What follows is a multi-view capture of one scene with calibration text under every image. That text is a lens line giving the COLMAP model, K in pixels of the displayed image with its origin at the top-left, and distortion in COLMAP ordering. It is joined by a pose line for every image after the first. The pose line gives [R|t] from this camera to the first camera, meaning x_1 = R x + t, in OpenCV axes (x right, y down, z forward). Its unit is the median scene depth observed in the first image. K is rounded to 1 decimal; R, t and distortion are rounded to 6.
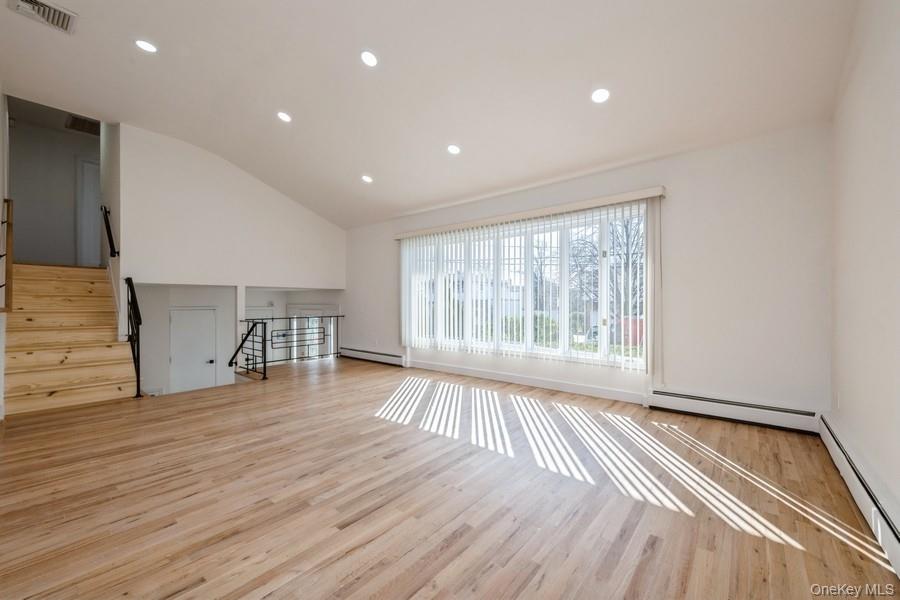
lens RADIAL K [[358.7, 0, 446.9], [0, 358.7, 303.7], [0, 0, 1]] dist [-0.001010, -0.000111]
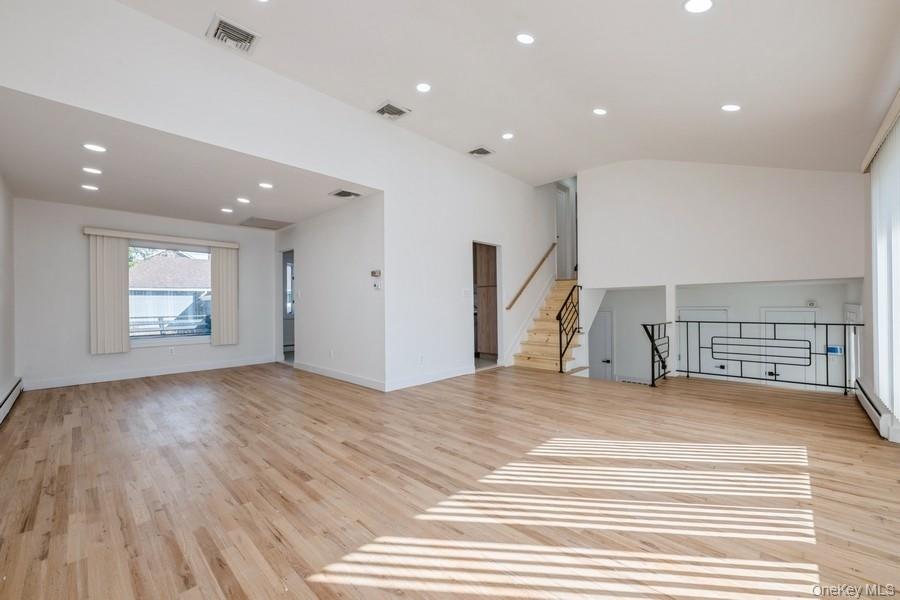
lens RADIAL K [[358.7, 0, 446.9], [0, 358.7, 303.7], [0, 0, 1]] dist [-0.001010, -0.000111]
pose [[-0.068601, -0.002319, -0.997641, 0.635182], [0.006962, 0.999972, -0.002803, -0.004097], [0.997620, -0.007138, -0.068583, 0.765836]]
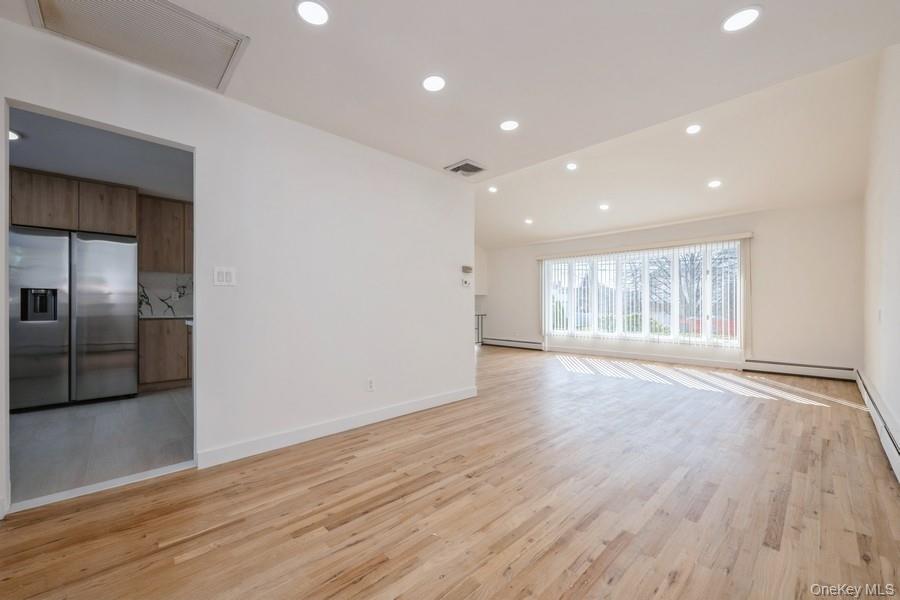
lens RADIAL K [[352.9, 0, 452.6], [0, 352.9, 306.3], [0, 0, 1]] dist [-0.001151, -0.000096]
pose [[0.993619, -0.003942, -0.112722, -0.537523], [0.004213, 0.999989, 0.002158, -0.002653], [0.112712, -0.002619, 0.993624, -0.698302]]
